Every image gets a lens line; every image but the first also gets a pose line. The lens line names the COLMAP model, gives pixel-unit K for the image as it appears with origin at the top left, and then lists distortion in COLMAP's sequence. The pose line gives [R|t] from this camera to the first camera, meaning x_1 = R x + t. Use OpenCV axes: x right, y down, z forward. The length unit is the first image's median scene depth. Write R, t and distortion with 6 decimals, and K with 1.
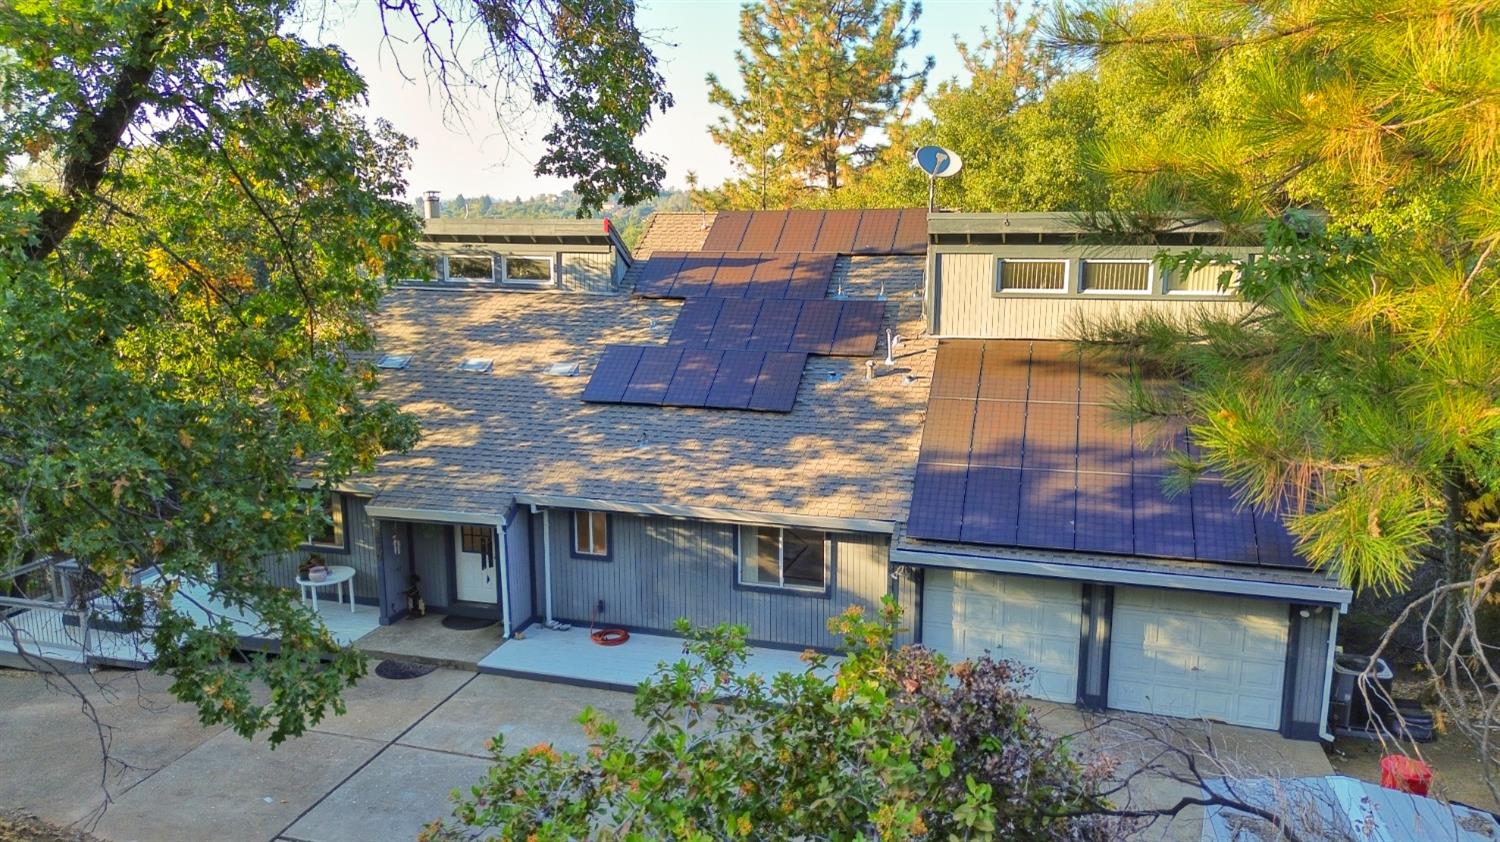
lens RADIAL K [[1043.9, 0, 749.8], [0, 1043.9, 422.3], [0, 0, 1]] dist [0.000298, -0.001347]
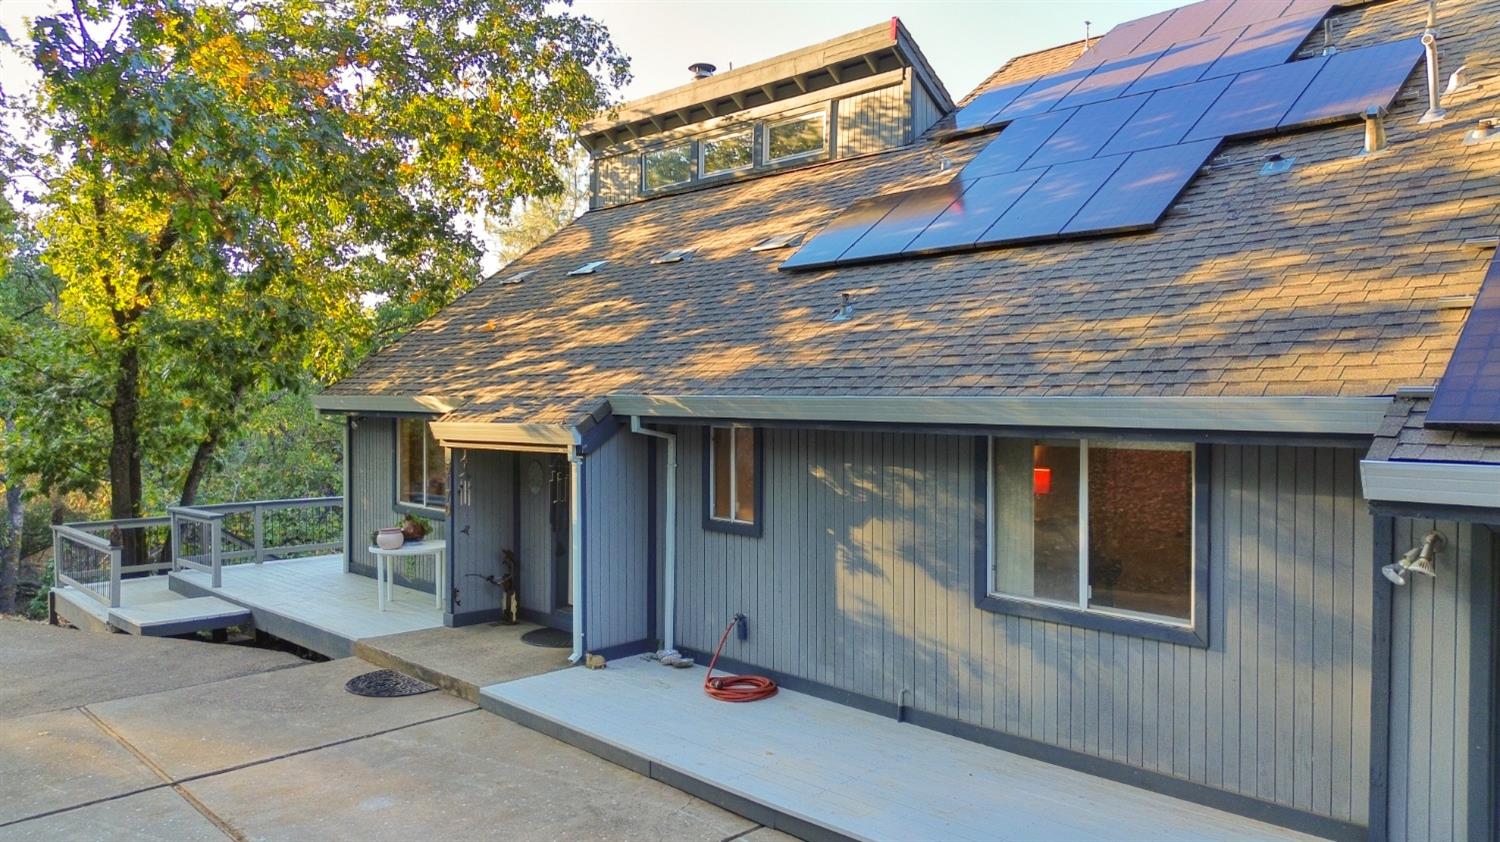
lens RADIAL K [[1043.9, 0, 754.5], [0, 1043.9, 413.6], [0, 0, 1]] dist [0.000298, -0.001347]
pose [[0.861399, 0.011581, -0.507798, 0.118381], [-0.103974, 0.982590, -0.153967, 0.152138], [0.497174, 0.185424, 0.847606, 0.562230]]
